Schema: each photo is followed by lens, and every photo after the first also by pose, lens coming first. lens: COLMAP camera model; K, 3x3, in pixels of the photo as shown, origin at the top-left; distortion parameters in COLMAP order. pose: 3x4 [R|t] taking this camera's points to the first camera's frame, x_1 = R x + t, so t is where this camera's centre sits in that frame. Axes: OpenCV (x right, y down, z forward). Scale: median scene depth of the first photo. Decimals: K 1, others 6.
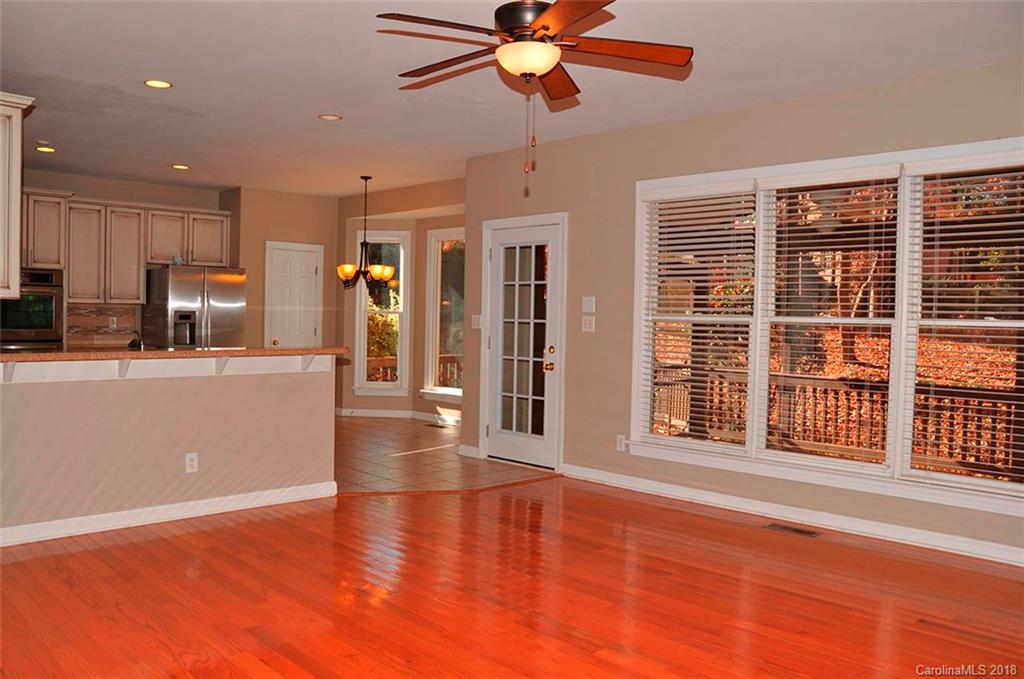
lens RADIAL K [[804.0, 0, 500.9], [0, 804.0, 345.9], [0, 0, 1]] dist [-0.160001, 0.119119]
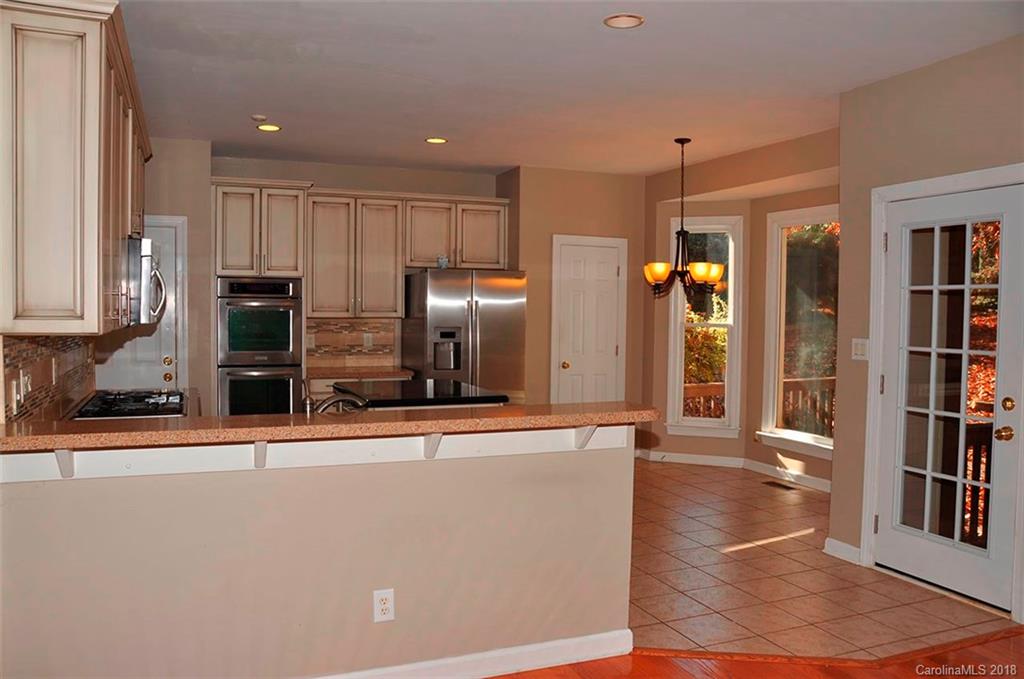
lens RADIAL K [[804.0, 0, 500.9], [0, 804.0, 345.9], [0, 0, 1]] dist [-0.160001, 0.119119]
pose [[0.926142, 0.006427, -0.377121, -0.050008], [-0.005591, 0.999979, 0.003311, -0.027606], [0.377134, -0.000958, 0.926158, 0.270409]]
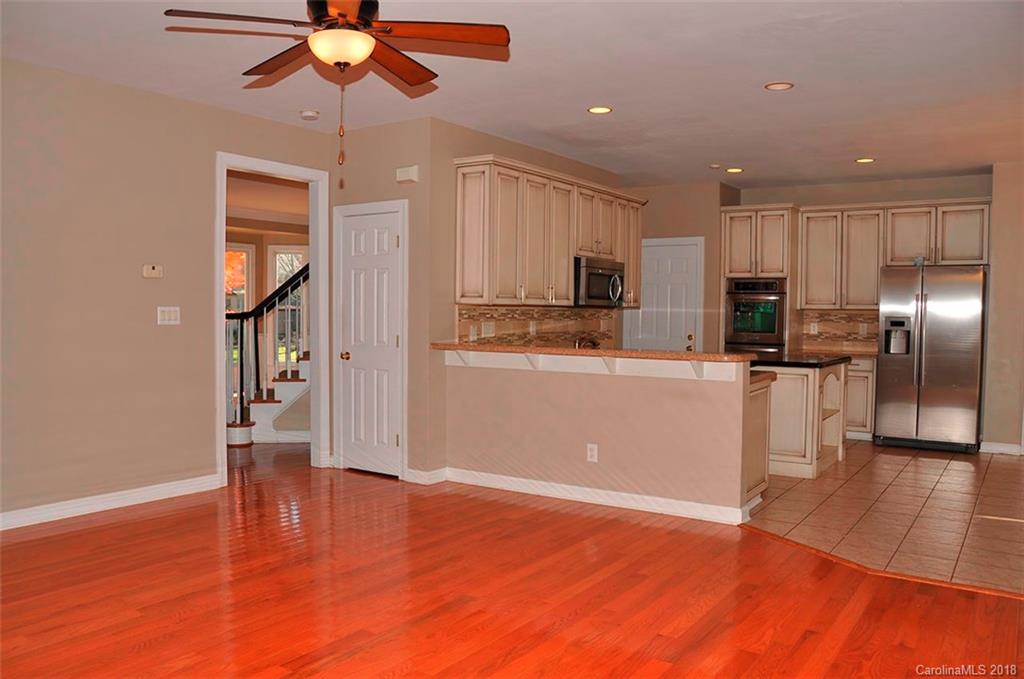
lens RADIAL K [[804.0, 0, 500.9], [0, 804.0, 345.9], [0, 0, 1]] dist [-0.160001, 0.119119]
pose [[0.195020, 0.026664, -0.980437, 0.371331], [-0.043100, 0.998898, 0.018593, -0.007802], [0.979852, 0.038631, 0.195955, 0.366541]]
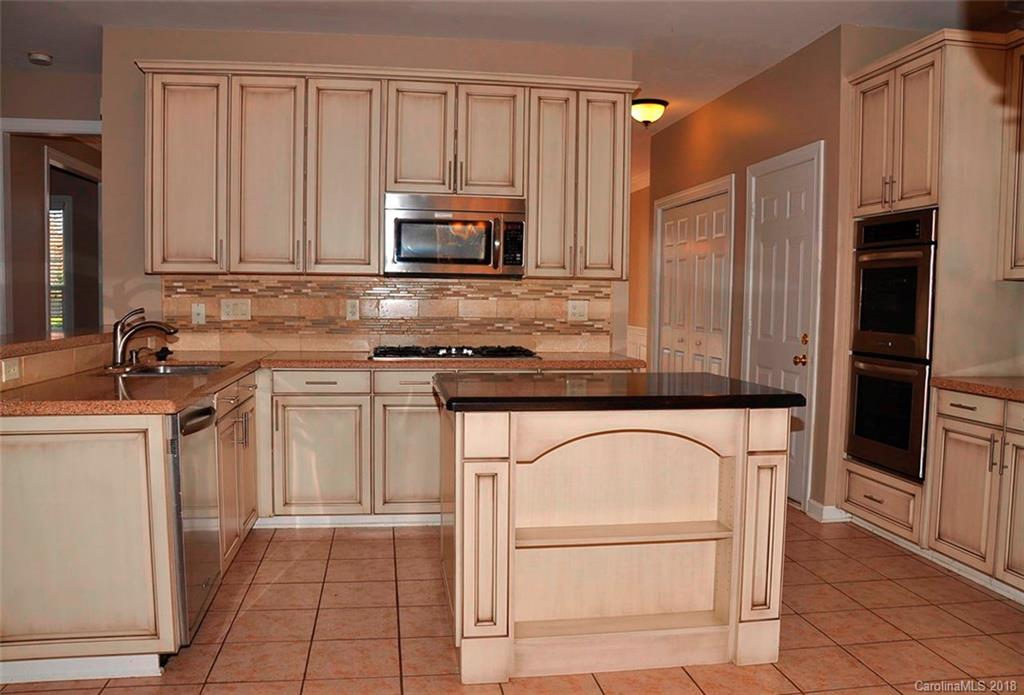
lens RADIAL K [[833.3, 0, 512.0], [0, 833.3, 347.5], [0, 0, 1]] dist [-0.189118, 0.205980]
pose [[-0.571171, 0.023028, -0.820508, -0.029871], [-0.056233, 0.996160, 0.067103, -0.029956], [0.818903, 0.084466, -0.567683, 0.956432]]
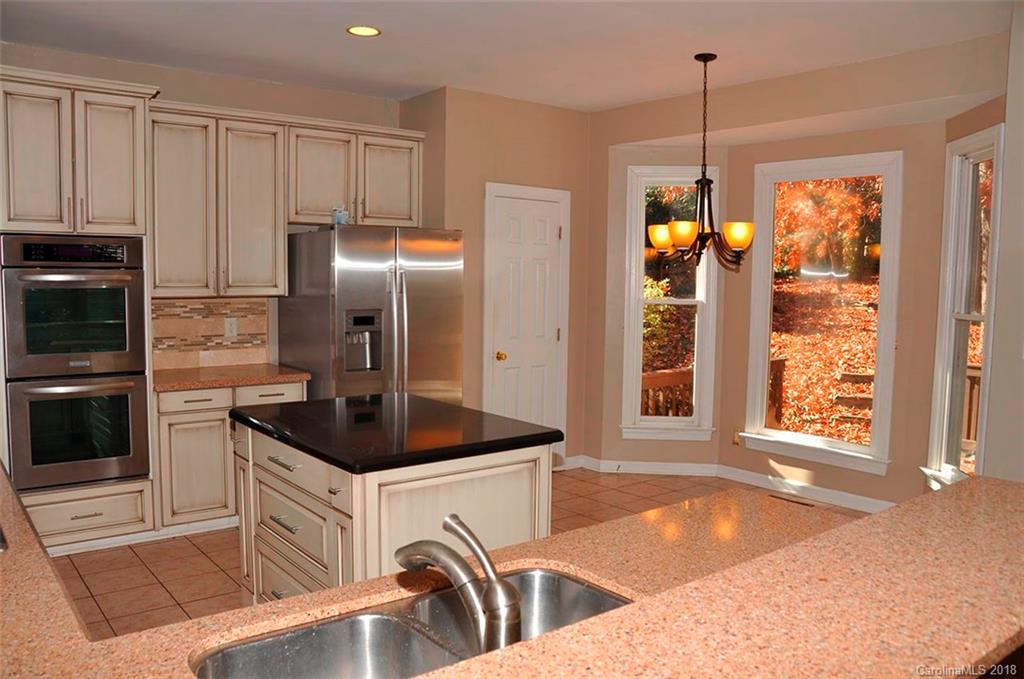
lens RADIAL K [[804.0, 0, 500.9], [0, 804.0, 345.9], [0, 0, 1]] dist [-0.160001, 0.119119]
pose [[0.994933, 0.000360, -0.100543, -0.243863], [0.004394, 0.998882, 0.047058, -0.043353], [0.100447, -0.047261, 0.993819, 0.444111]]
